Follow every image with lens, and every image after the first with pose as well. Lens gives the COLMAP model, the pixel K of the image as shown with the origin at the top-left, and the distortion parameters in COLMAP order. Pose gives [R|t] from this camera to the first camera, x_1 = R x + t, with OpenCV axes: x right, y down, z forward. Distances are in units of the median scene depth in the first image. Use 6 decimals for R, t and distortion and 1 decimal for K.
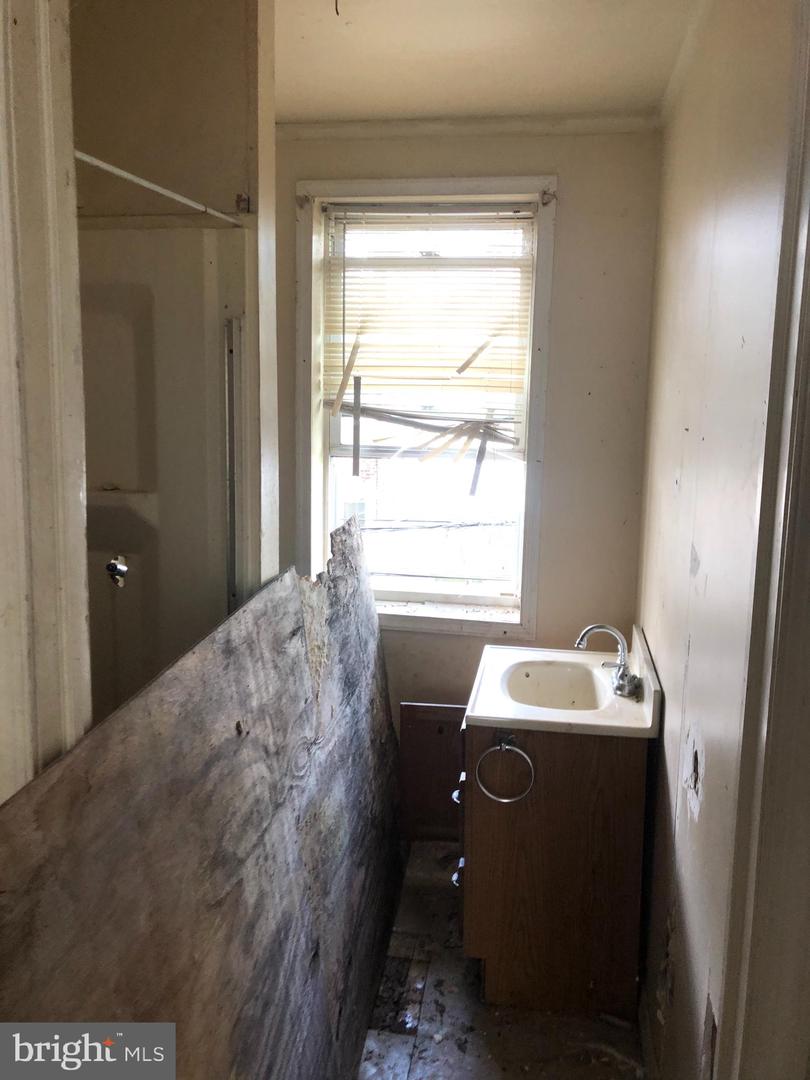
lens RADIAL K [[872.6, 0, 398.4], [0, 872.6, 540.2], [0, 0, 1]] dist [0.042077, 0.004140]
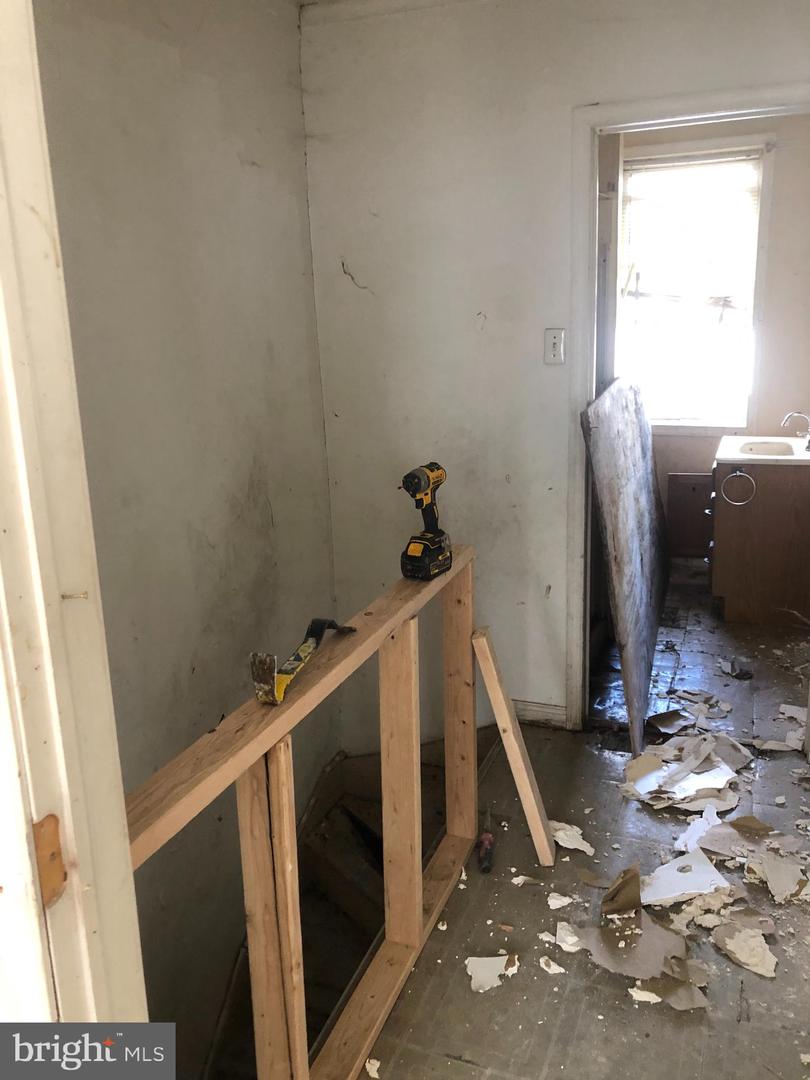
lens RADIAL K [[872.6, 0, 398.4], [0, 872.6, 540.2], [0, 0, 1]] dist [0.042077, 0.004140]
pose [[0.976480, -0.003636, -0.215575, -0.162164], [0.022579, 0.996084, 0.085475, 0.184212], [0.214420, -0.088332, 0.972739, -0.862354]]
